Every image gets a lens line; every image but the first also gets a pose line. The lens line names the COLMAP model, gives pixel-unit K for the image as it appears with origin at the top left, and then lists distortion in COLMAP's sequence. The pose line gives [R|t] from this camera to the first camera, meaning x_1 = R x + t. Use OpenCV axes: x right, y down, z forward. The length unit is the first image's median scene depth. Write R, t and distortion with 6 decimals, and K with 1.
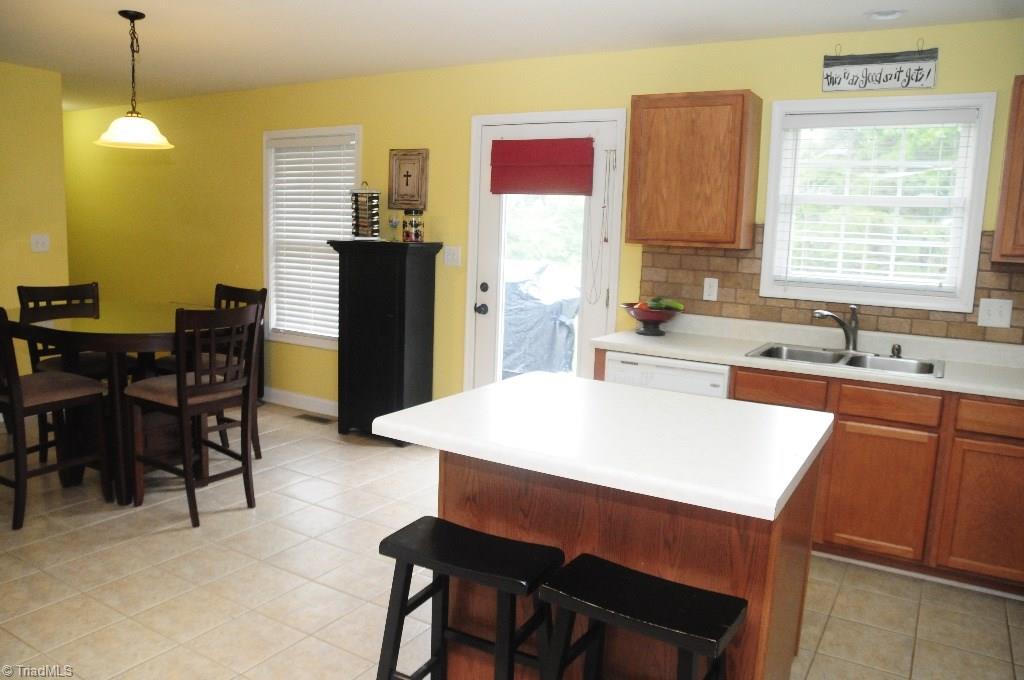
lens RADIAL K [[758.9, 0, 501.4], [0, 758.9, 346.1], [0, 0, 1]] dist [-0.128050, 0.081932]
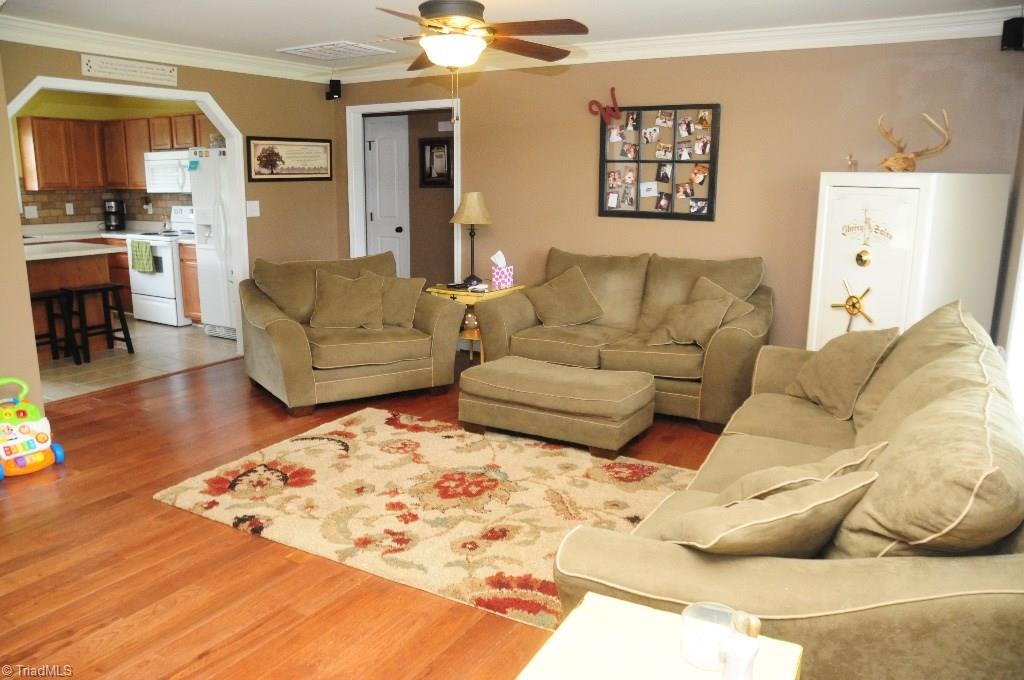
lens RADIAL K [[758.9, 0, 501.4], [0, 758.9, 346.1], [0, 0, 1]] dist [-0.128050, 0.081932]
pose [[0.000280, -0.249644, 0.968338, -1.518317], [0.146015, 0.957970, 0.246929, 0.009652], [-0.989282, 0.141322, 0.036720, -0.477913]]
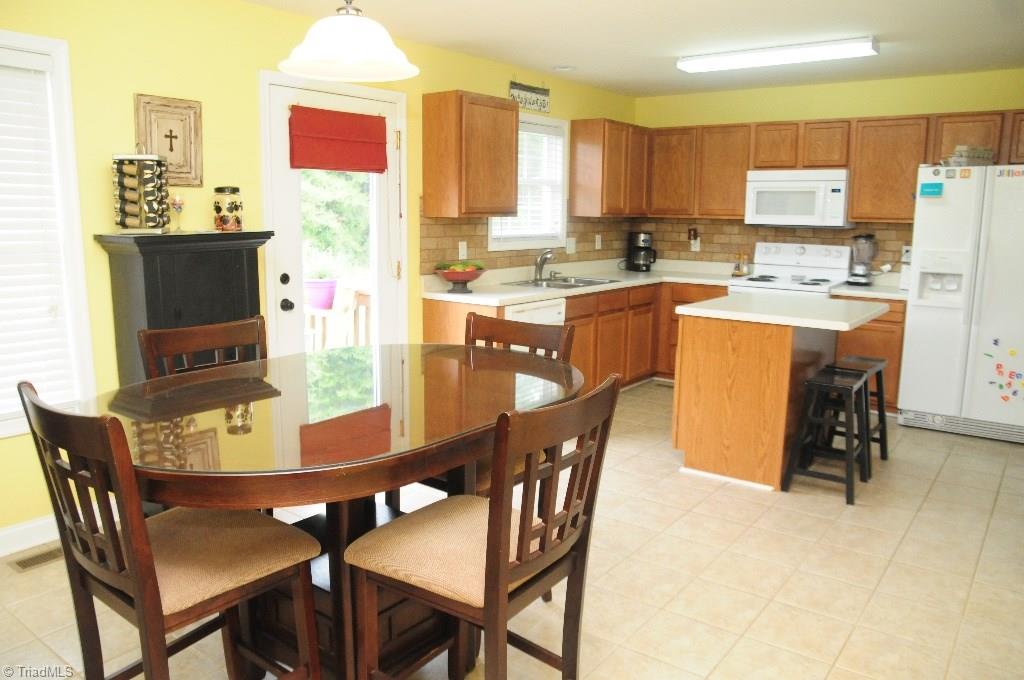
lens RADIAL K [[758.9, 0, 501.4], [0, 758.9, 346.1], [0, 0, 1]] dist [-0.128050, 0.081932]
pose [[0.108010, -0.207936, 0.972161, -1.036425], [0.147532, 0.970406, 0.191169, -0.162274], [-0.983142, 0.122777, 0.135491, 0.829208]]
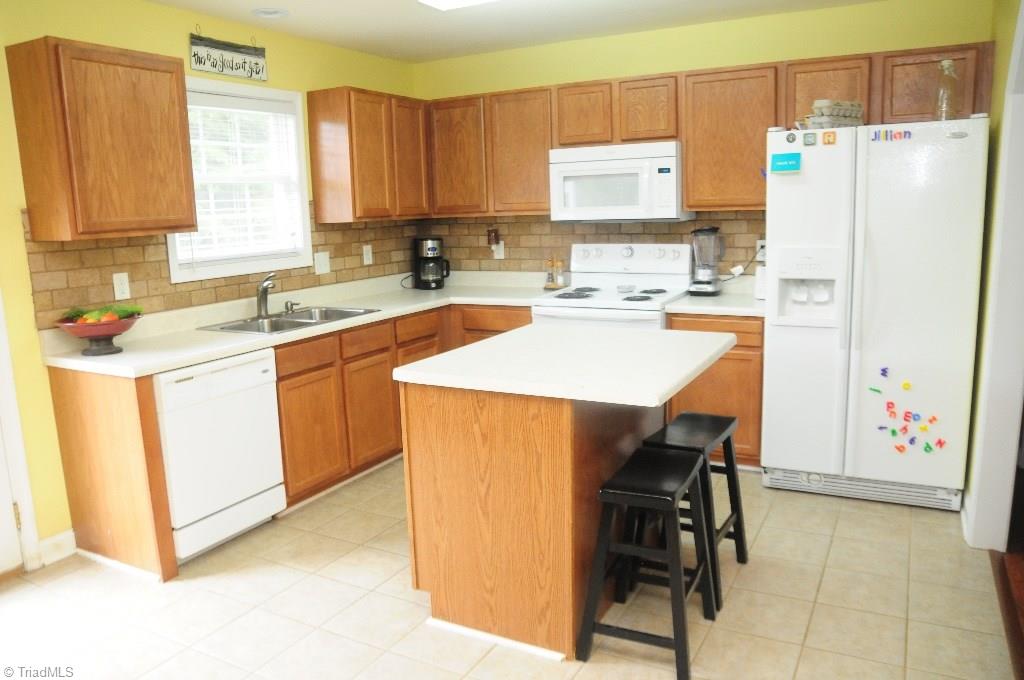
lens RADIAL K [[758.9, 0, 501.4], [0, 758.9, 346.1], [0, 0, 1]] dist [-0.128050, 0.081932]
pose [[-0.047918, -0.211586, 0.976184, -0.600310], [0.182672, 0.958968, 0.216821, -0.119578], [-0.982006, 0.188711, -0.007301, 0.632406]]
